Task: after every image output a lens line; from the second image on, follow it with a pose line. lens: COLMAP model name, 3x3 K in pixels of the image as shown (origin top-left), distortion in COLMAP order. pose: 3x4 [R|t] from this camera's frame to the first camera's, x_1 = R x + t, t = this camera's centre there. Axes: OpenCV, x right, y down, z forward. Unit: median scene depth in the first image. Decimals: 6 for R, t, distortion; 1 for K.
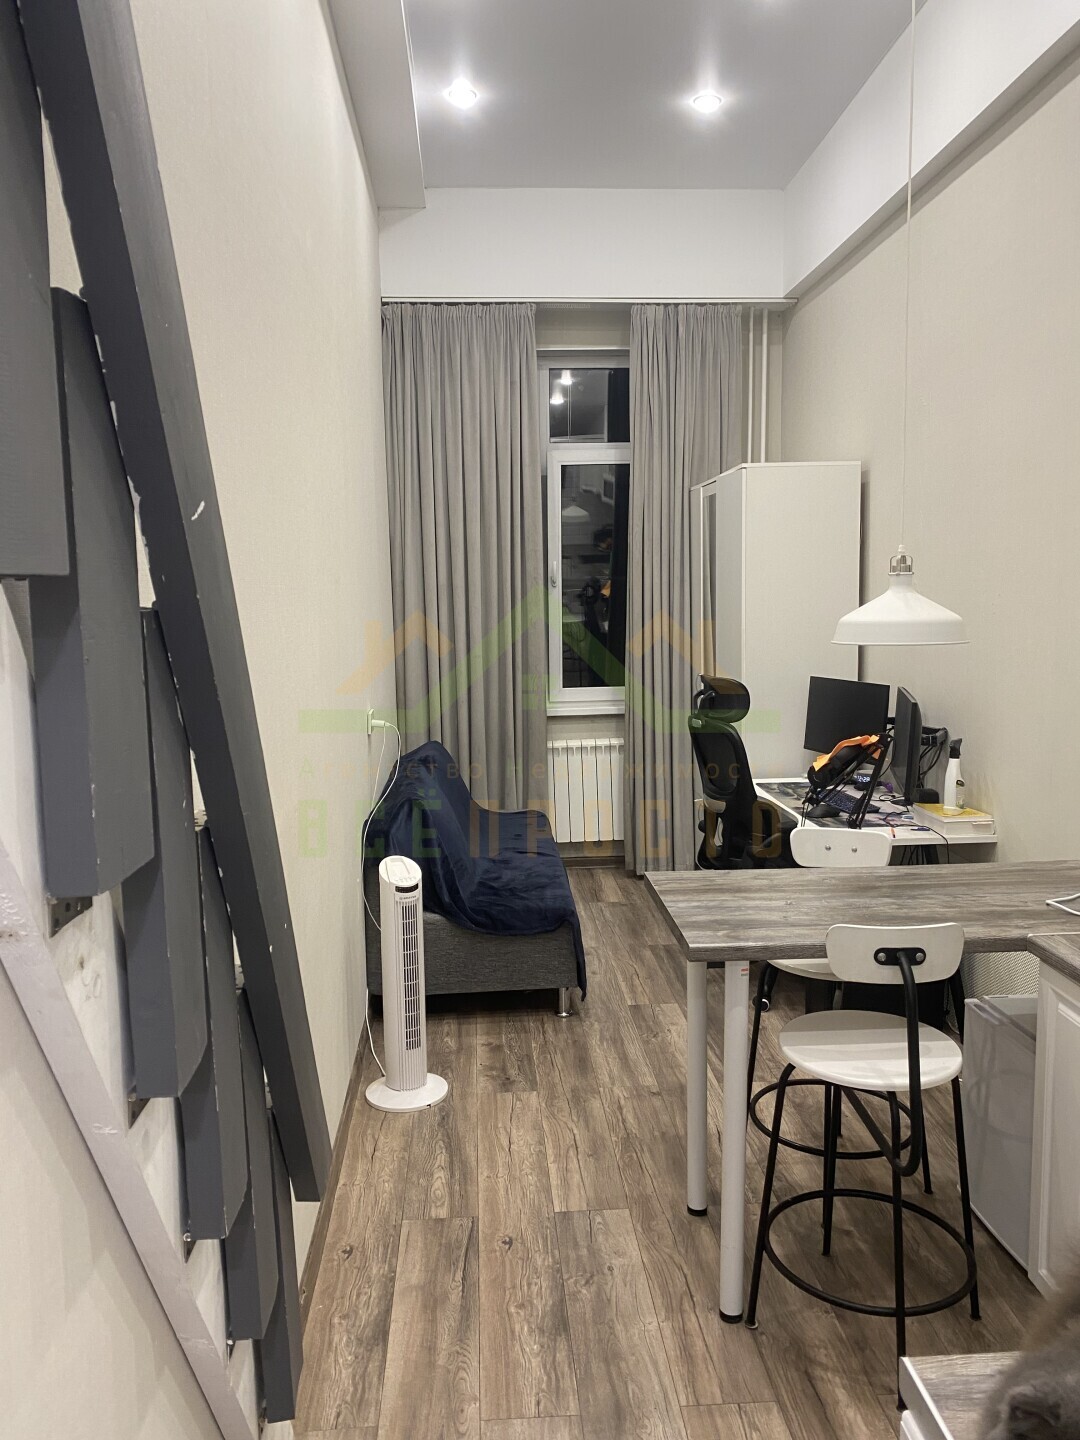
lens RADIAL K [[1084.4, 0, 540.0], [0, 1084.4, 714.0], [0, 0, 1]] dist [0.096306, -0.168137]
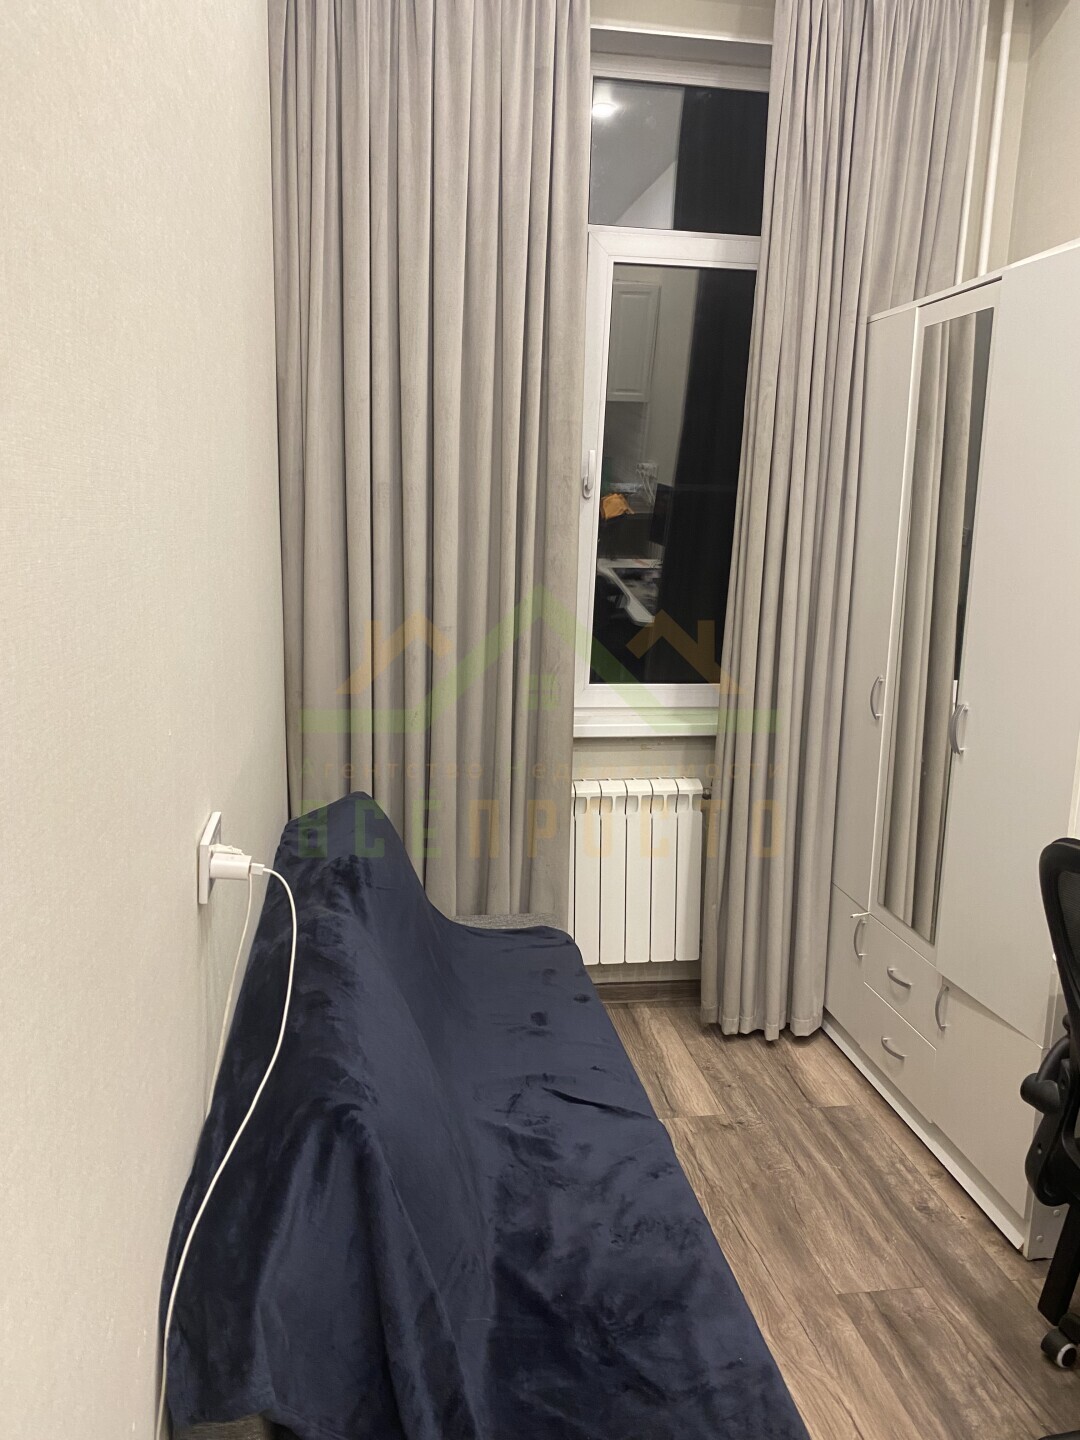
lens RADIAL K [[1091.2, 0, 535.2], [0, 1091.2, 699.0], [0, 0, 1]] dist [0.052092, -0.069618]
pose [[0.994918, 0.025945, 0.097290, -0.080080], [-0.031316, 0.998045, 0.054087, -0.059846], [-0.095697, -0.056859, 0.993785, 0.589317]]
